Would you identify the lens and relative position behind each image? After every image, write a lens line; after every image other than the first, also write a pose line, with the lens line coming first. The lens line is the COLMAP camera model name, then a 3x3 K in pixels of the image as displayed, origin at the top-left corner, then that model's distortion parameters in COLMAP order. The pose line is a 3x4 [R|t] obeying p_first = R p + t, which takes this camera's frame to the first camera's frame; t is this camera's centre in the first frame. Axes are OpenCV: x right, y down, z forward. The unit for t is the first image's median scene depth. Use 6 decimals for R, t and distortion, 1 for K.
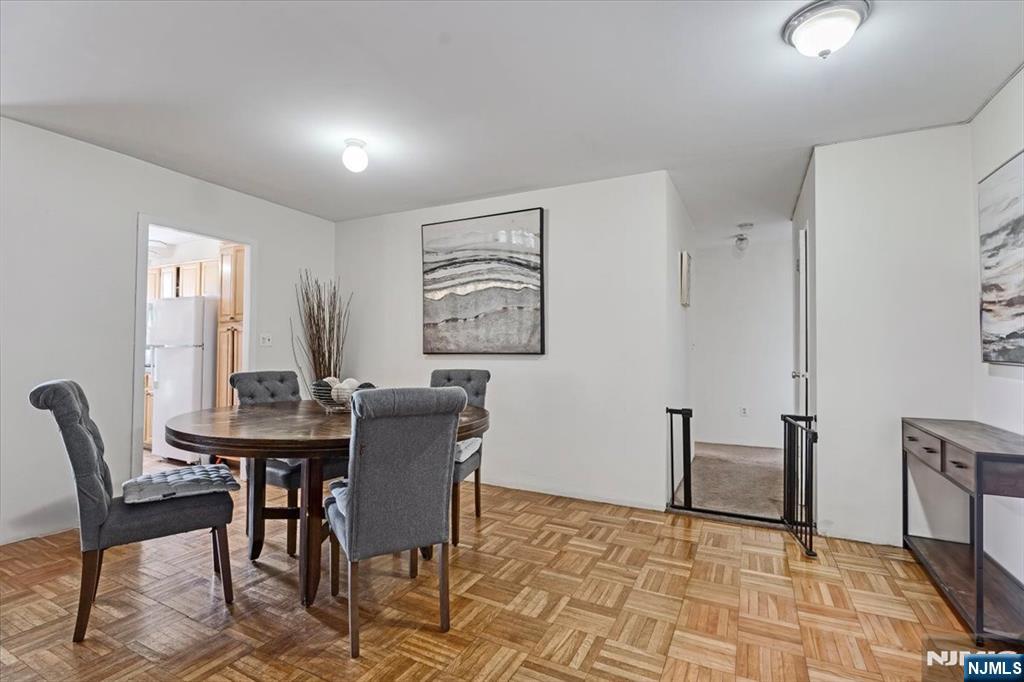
lens RADIAL K [[459.2, 0, 512.0], [0, 459.2, 341.0], [0, 0, 1]] dist [0.000033, -0.000054]
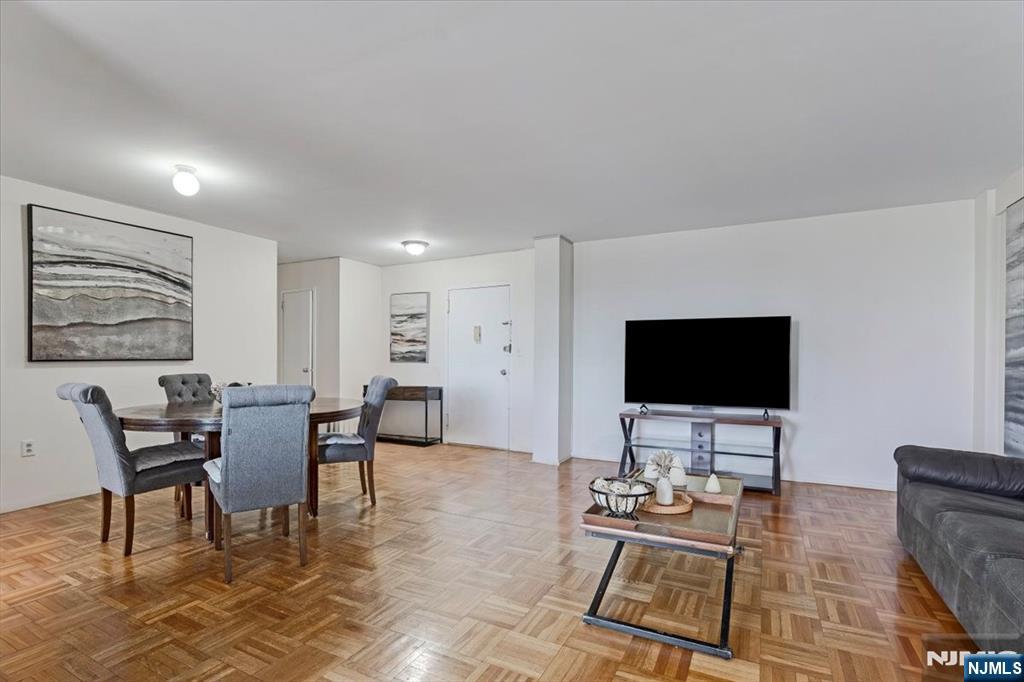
lens RADIAL K [[459.2, 0, 512.0], [0, 459.2, 341.0], [0, 0, 1]] dist [0.000033, -0.000054]
pose [[0.042863, 0.037873, 0.998363, -1.049963], [-0.014616, 0.999198, -0.037277, 0.010314], [-0.998974, -0.012994, 0.043382, 0.110051]]
